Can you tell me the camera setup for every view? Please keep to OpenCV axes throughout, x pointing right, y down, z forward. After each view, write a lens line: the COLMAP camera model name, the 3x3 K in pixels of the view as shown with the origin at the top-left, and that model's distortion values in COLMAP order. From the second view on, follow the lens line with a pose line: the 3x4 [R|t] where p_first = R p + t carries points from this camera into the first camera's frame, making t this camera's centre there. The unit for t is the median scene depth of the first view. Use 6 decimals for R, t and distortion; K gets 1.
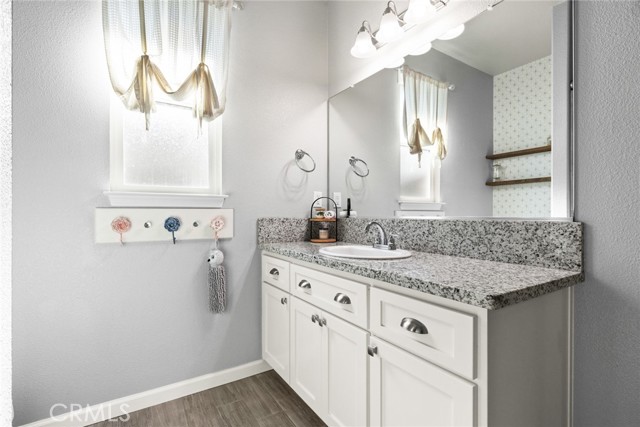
lens RADIAL K [[301.0, 0, 318.1], [0, 301.0, 213.3], [0, 0, 1]] dist [-0.009094, -0.000205]
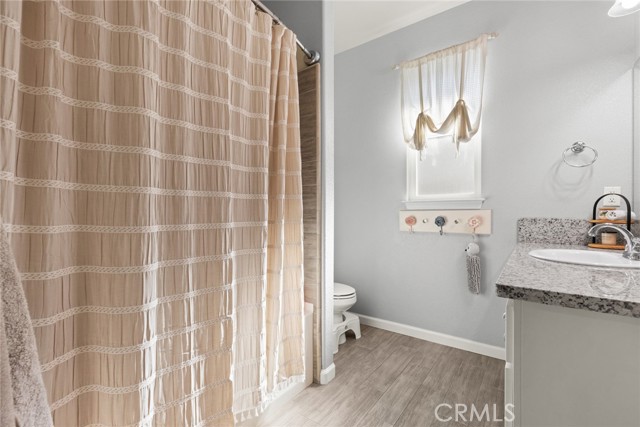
lens RADIAL K [[290.1, 0, 320.0], [0, 290.1, 211.8], [0, 0, 1]] dist [0.003033, 0.000192]
pose [[0.343918, -0.006924, -0.938974, 0.594923], [0.002399, 0.999976, -0.006495, -0.001303], [0.938997, -0.000019, 0.343926, -0.017975]]
